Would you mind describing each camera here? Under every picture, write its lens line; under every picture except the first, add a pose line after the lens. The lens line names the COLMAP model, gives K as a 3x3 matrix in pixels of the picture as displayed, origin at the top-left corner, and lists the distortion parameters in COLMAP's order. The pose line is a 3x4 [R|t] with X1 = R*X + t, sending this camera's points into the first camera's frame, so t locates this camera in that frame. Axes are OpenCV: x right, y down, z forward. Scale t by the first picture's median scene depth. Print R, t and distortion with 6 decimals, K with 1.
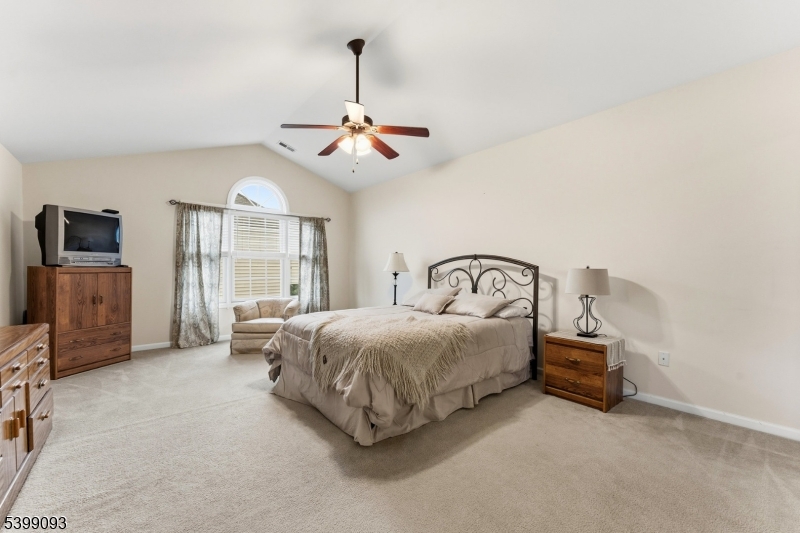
lens RADIAL K [[326.0, 0, 397.5], [0, 326.0, 267.7], [0, 0, 1]] dist [0.000661, 0.000459]
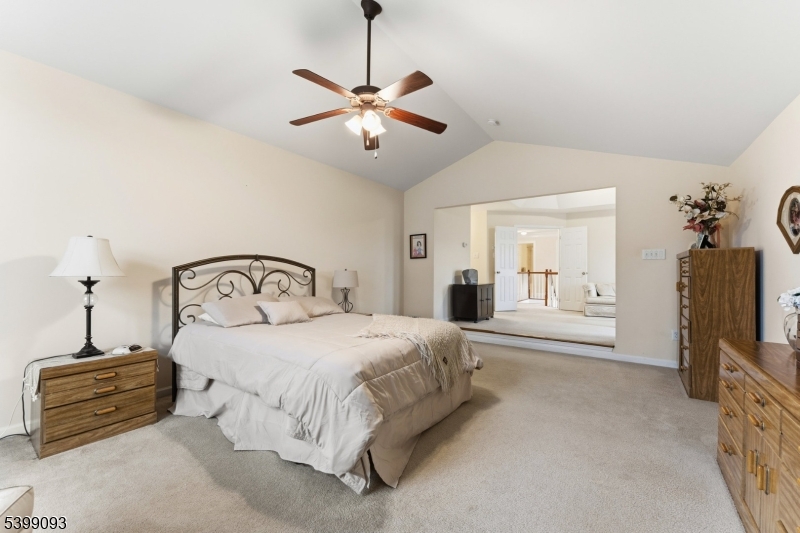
lens RADIAL K [[326.0, 0, 397.6], [0, 326.0, 271.6], [0, 0, 1]] dist [0.000661, 0.000459]
pose [[-0.271195, -0.000789, 0.962524, -0.820786], [0.000083, 1.000000, 0.000843, 0.005157], [-0.962524, 0.000309, -0.271195, 1.009253]]
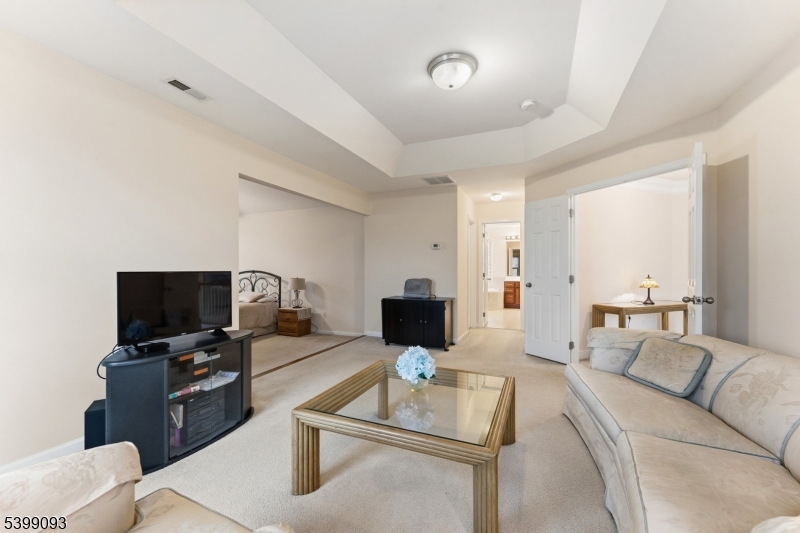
lens RADIAL K [[326.0, 0, 400.8], [0, 326.0, 270.7], [0, 0, 1]] dist [0.000661, 0.000459]
pose [[0.891105, -0.003538, 0.453783, 0.167493], [0.003900, 0.999992, 0.000139, -0.040444], [-0.453780, 0.001646, 0.891112, -1.162652]]
